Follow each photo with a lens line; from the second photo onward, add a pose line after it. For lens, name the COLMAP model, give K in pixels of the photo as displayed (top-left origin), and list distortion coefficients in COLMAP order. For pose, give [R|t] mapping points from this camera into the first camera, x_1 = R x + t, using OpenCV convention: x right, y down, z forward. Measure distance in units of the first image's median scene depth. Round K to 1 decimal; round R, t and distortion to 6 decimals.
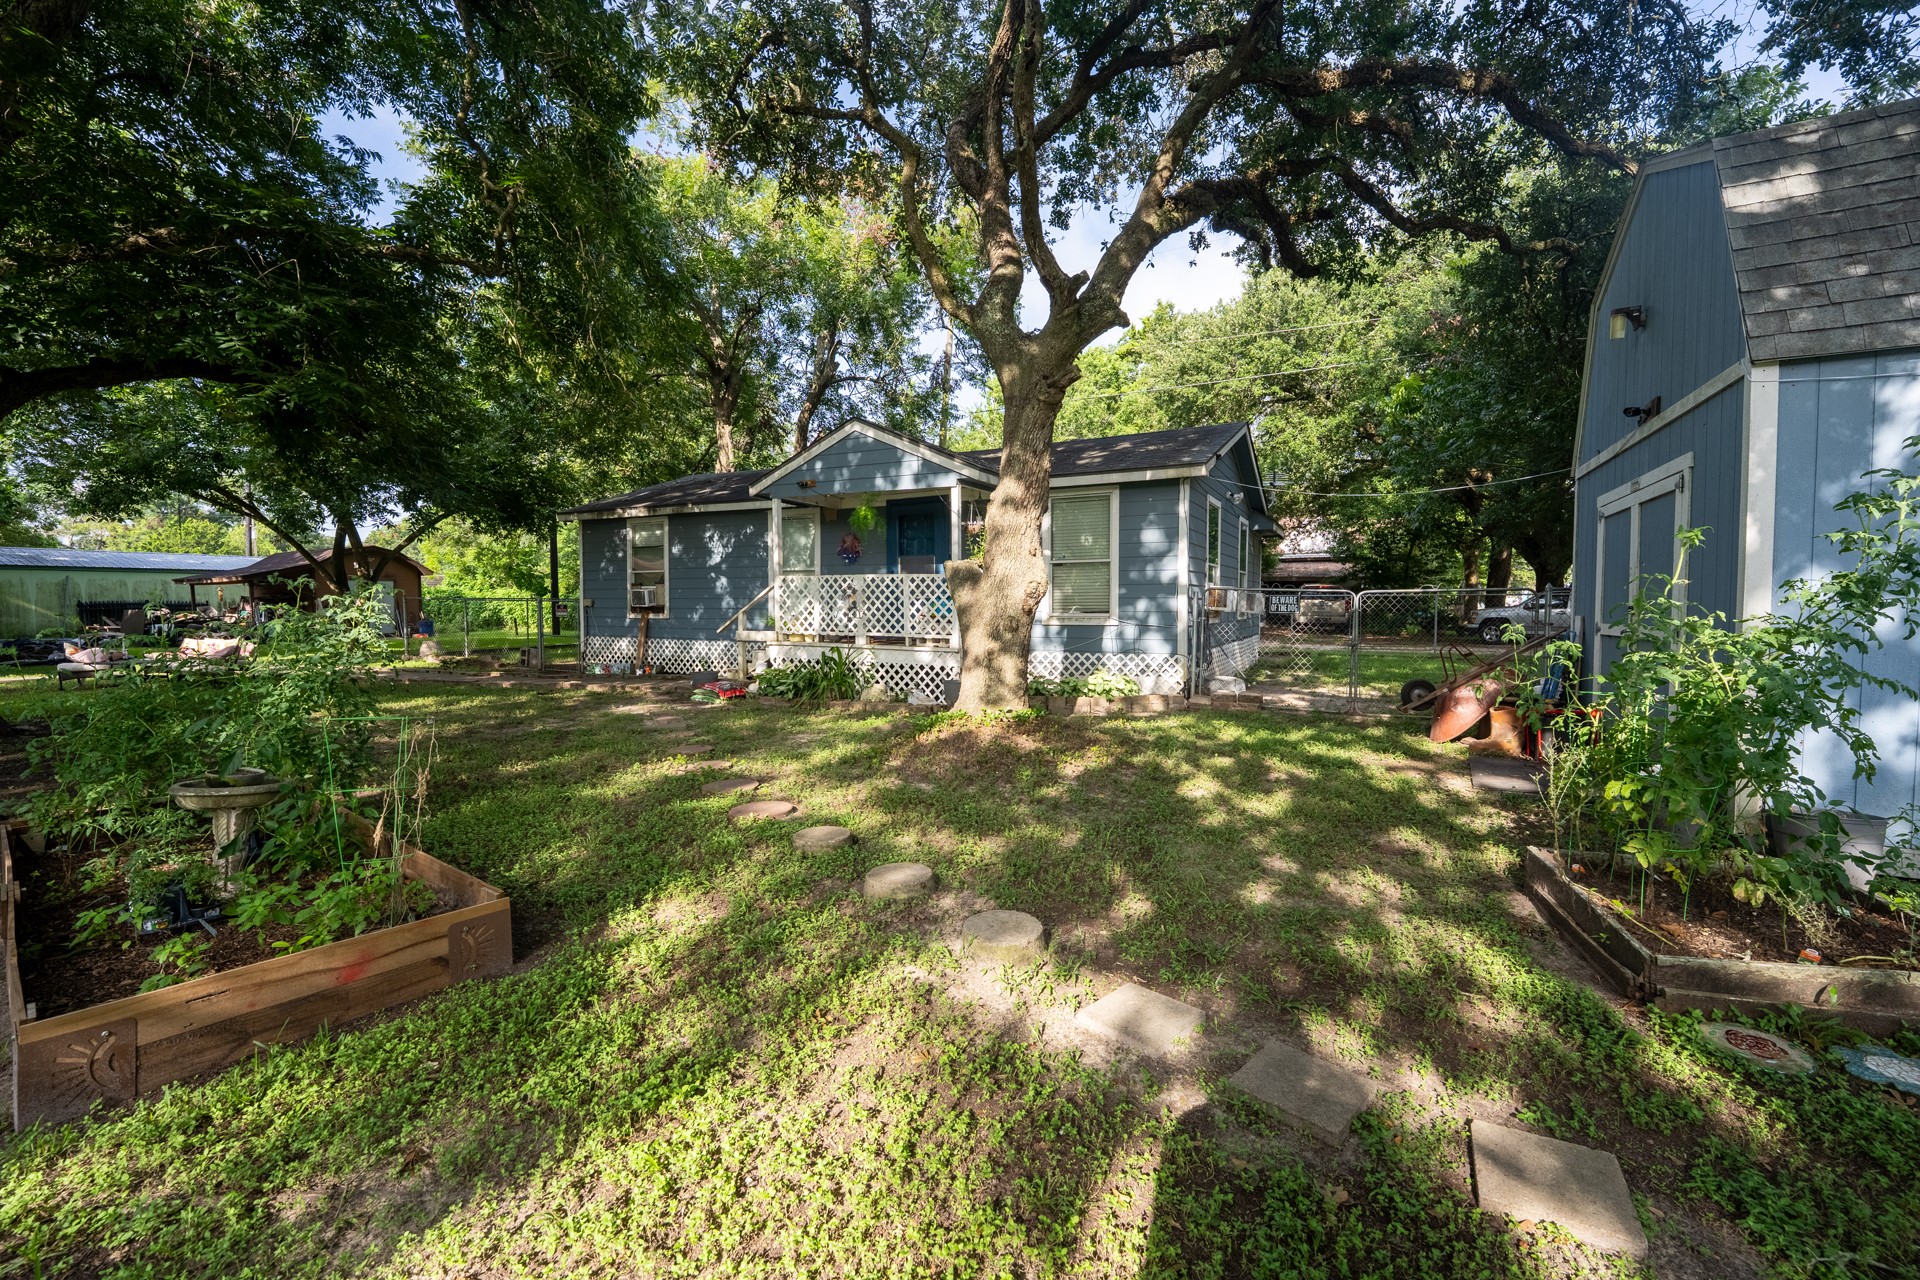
lens RADIAL K [[791.9, 0, 994.0], [0, 791.9, 634.2], [0, 0, 1]] dist [0.001430, -0.000185]
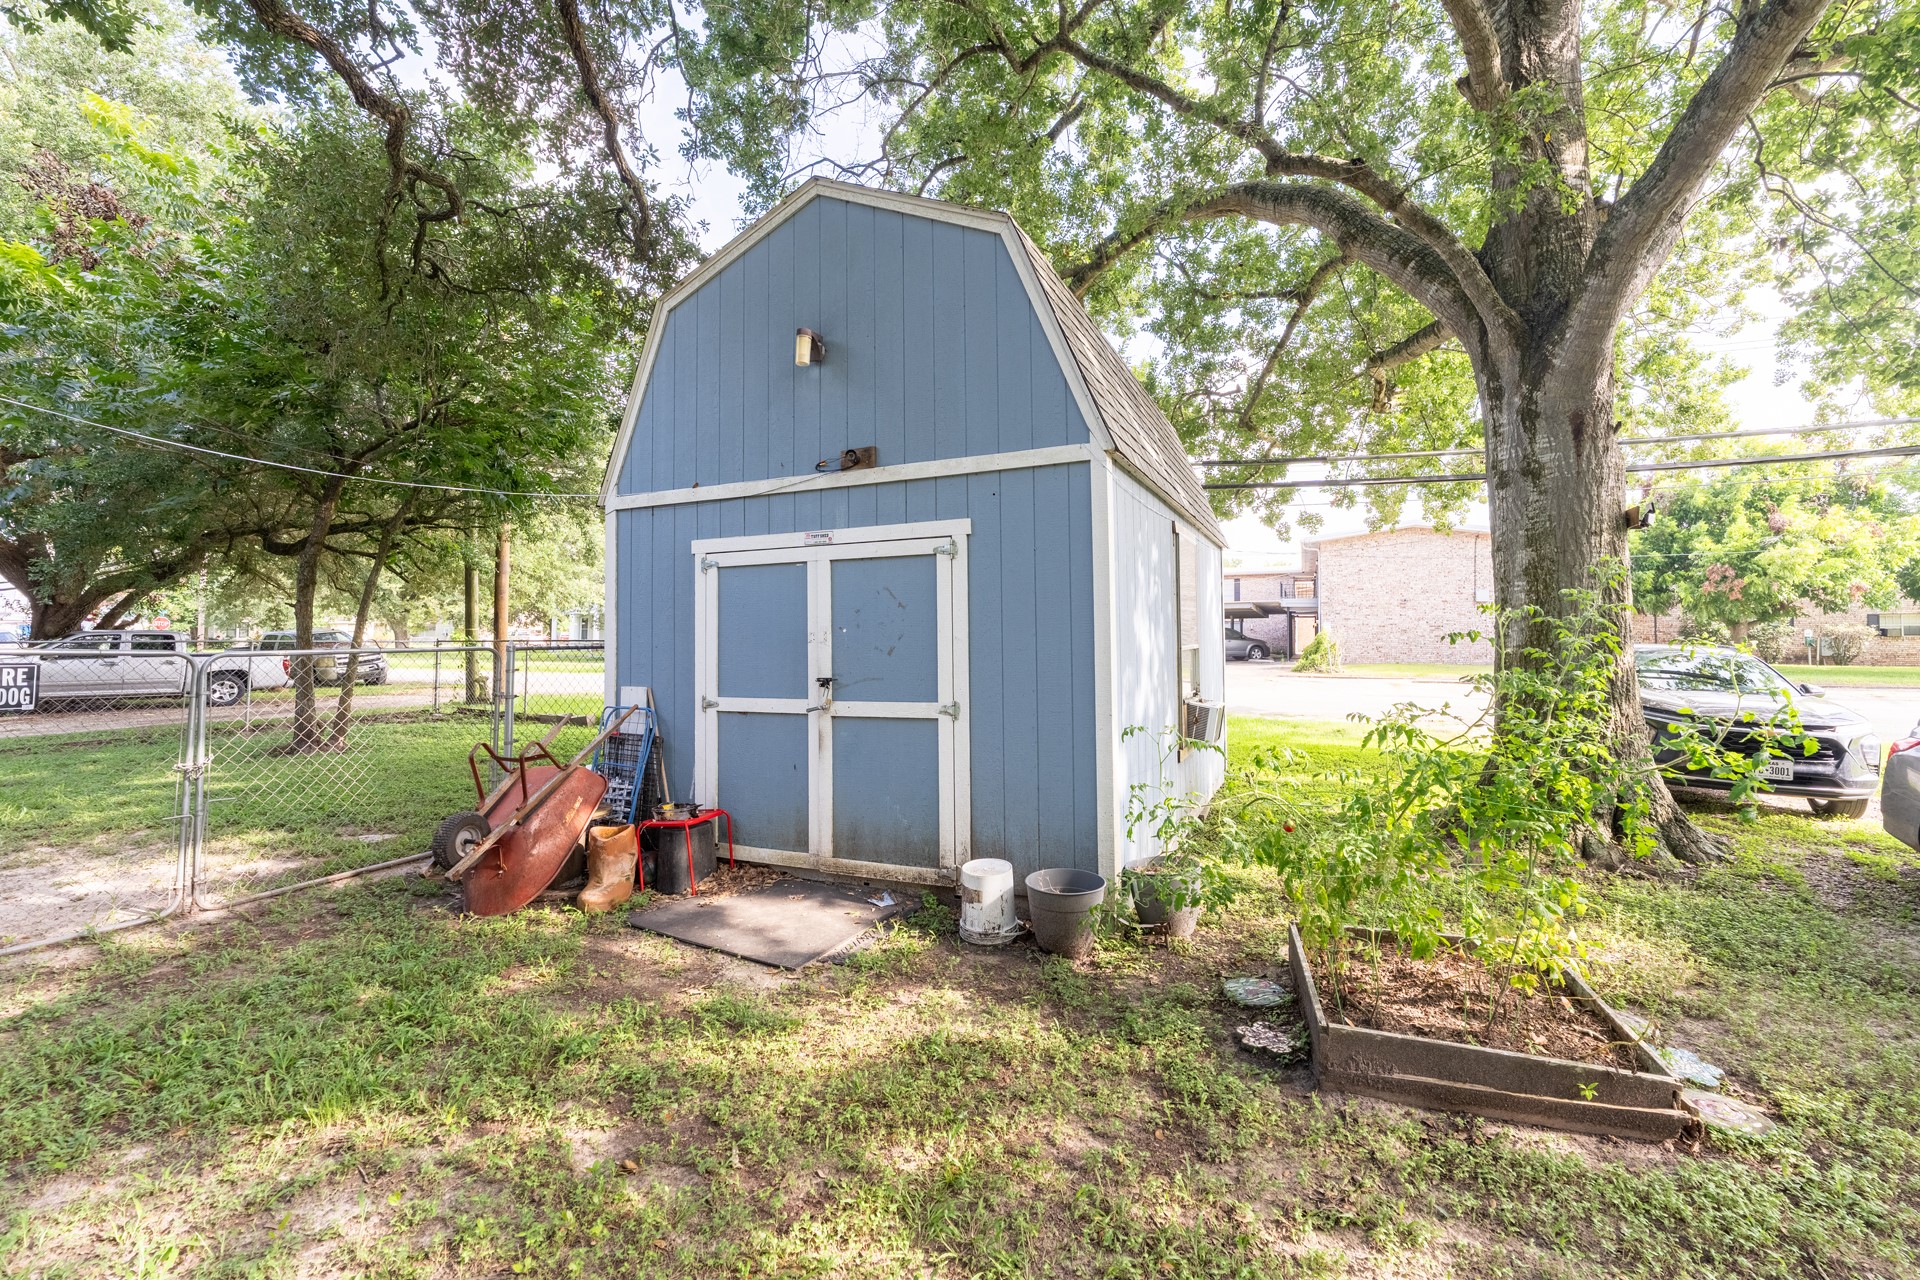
lens RADIAL K [[785.6, 0, 966.4], [0, 785.6, 622.6], [0, 0, 1]] dist [-0.000343, -0.000110]
pose [[-0.020572, 0.020356, 0.999581, -0.024395], [0.032501, 0.999278, -0.019681, -0.041490], [-0.999260, 0.032082, -0.021219, 0.482251]]
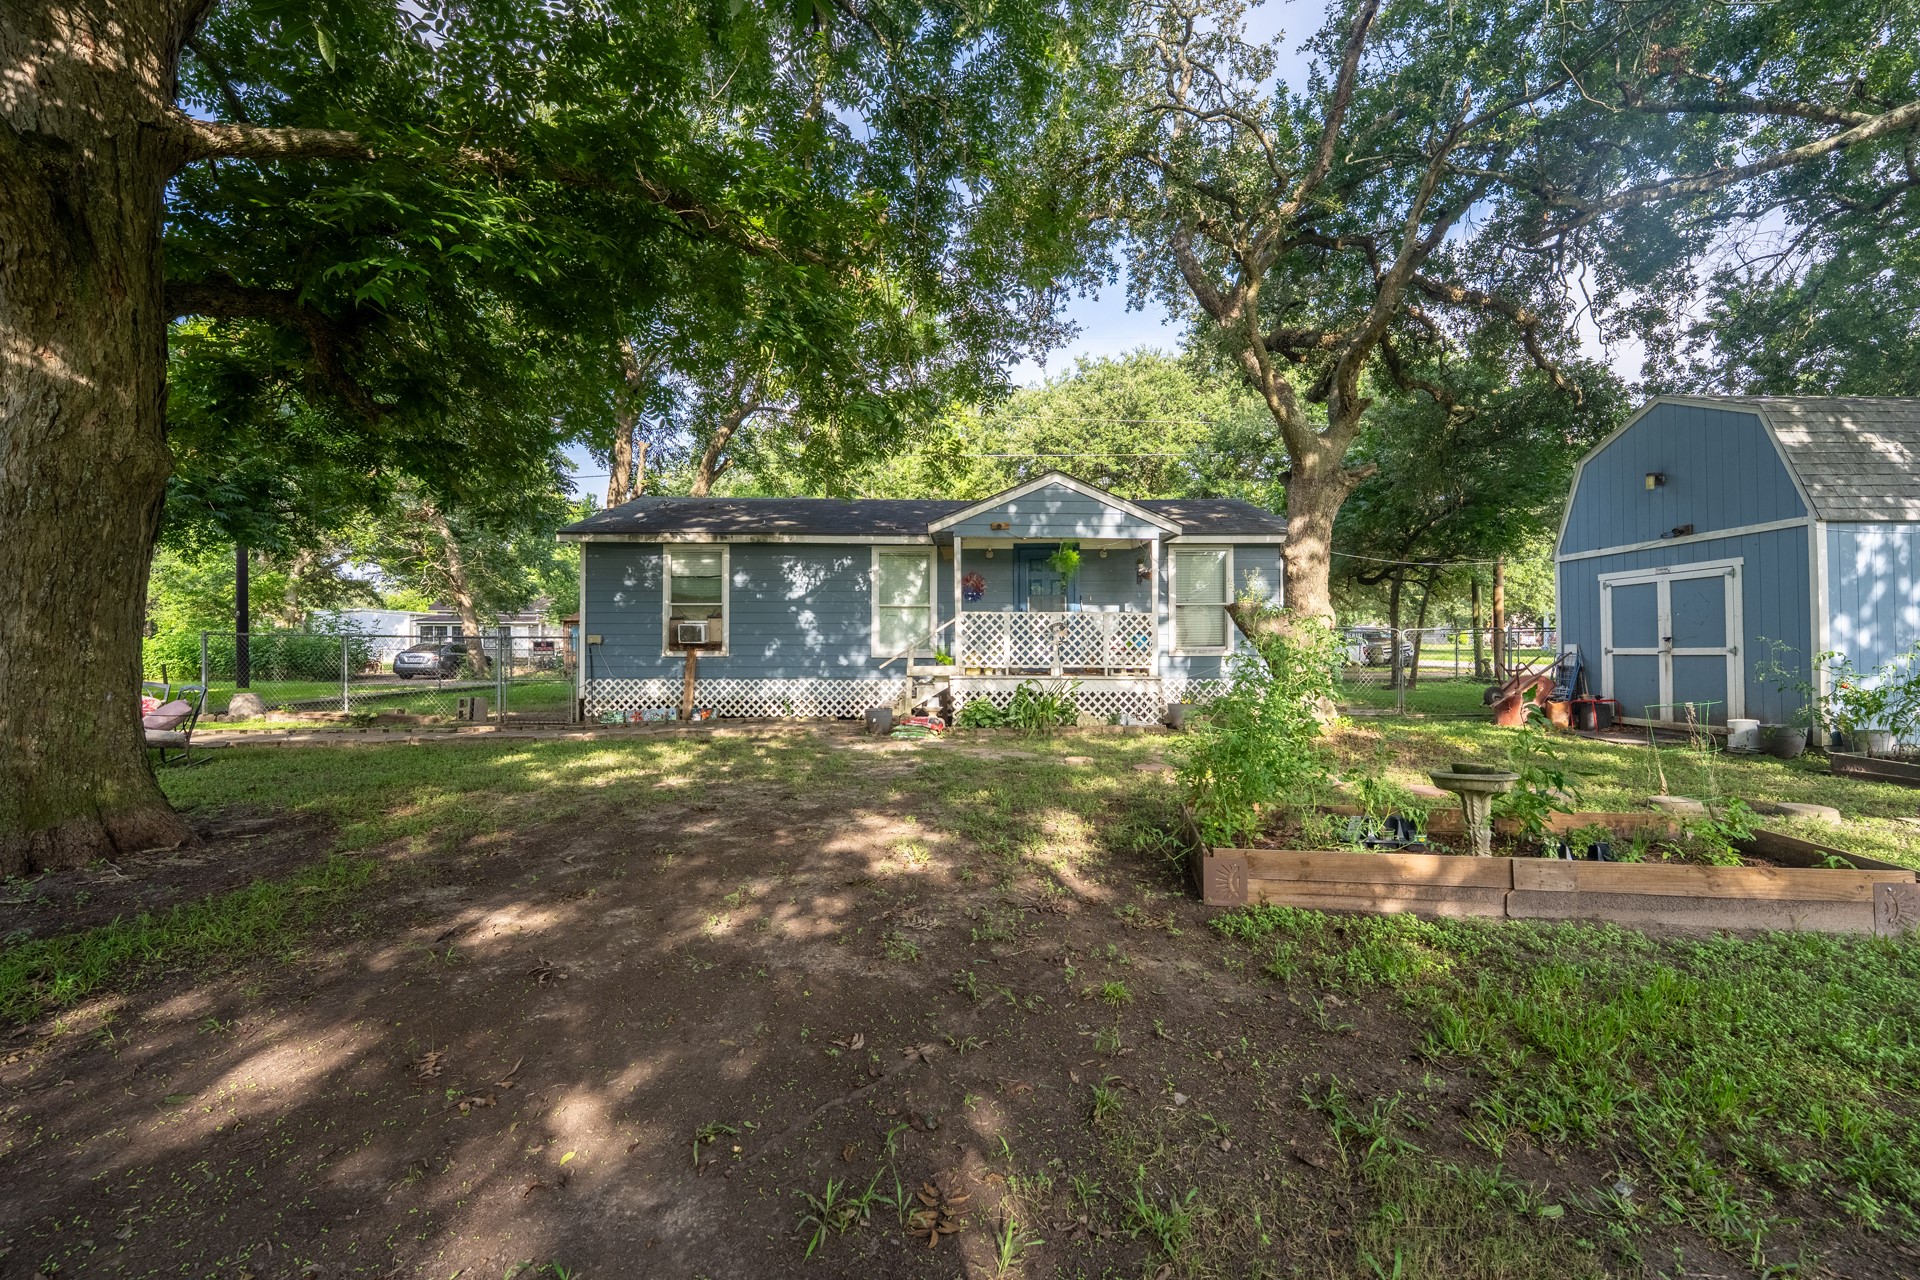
lens RADIAL K [[791.9, 0, 994.0], [0, 791.9, 634.2], [0, 0, 1]] dist [0.001430, -0.000185]
pose [[0.879463, 0.000414, 0.475967, -0.771077], [0.021696, 0.998925, -0.040957, -0.001480], [-0.475472, 0.046347, 0.878509, 0.083901]]
